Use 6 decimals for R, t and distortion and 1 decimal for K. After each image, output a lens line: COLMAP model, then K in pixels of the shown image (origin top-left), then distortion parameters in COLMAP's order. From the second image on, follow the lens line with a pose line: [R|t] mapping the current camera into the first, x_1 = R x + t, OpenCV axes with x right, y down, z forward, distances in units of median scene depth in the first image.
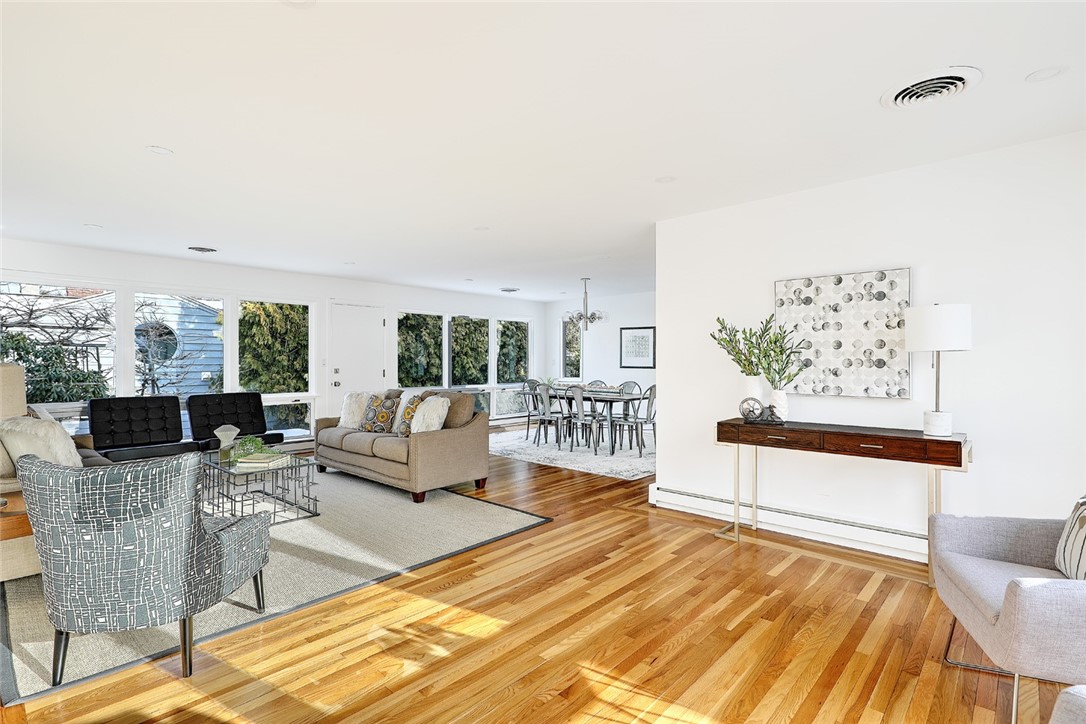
lens RADIAL K [[530.3, 0, 543.9], [0, 530.3, 361.1], [0, 0, 1]] dist [0.001768, -0.000963]
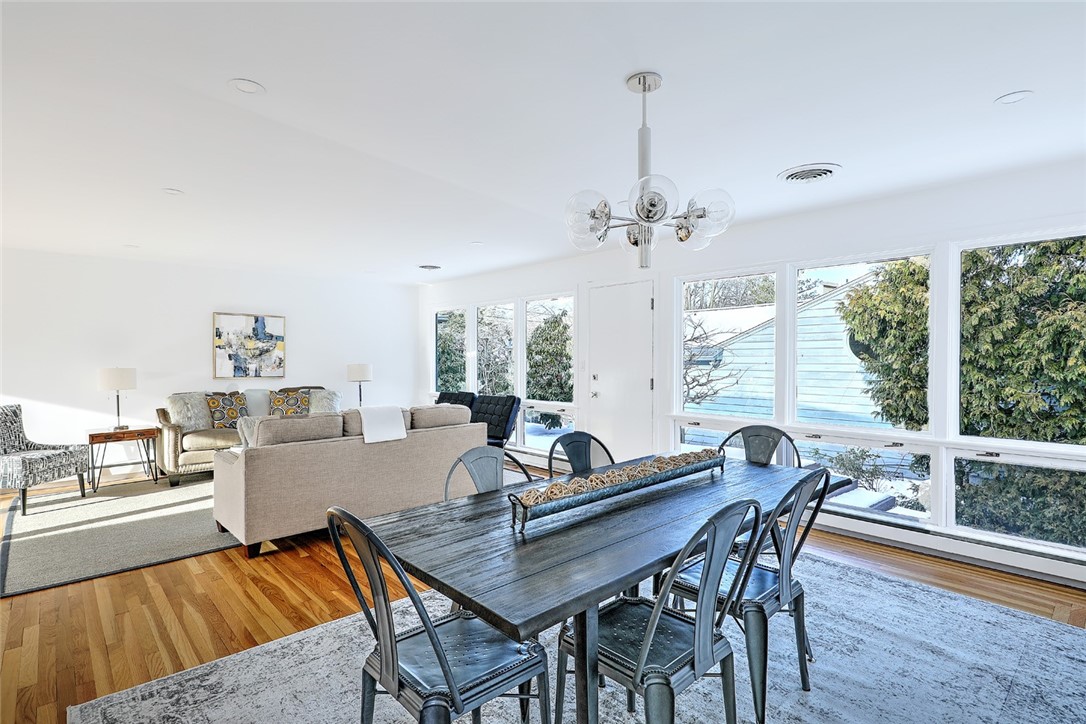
lens RADIAL K [[537.8, 0, 533.9], [0, 537.8, 361.6], [0, 0, 1]] dist [-0.003670, -0.000005]
pose [[-0.097824, 0.004390, -0.995194, 0.683252], [0.002399, 0.999988, 0.004175, -0.013004], [0.995201, -0.001979, -0.097833, 1.868126]]
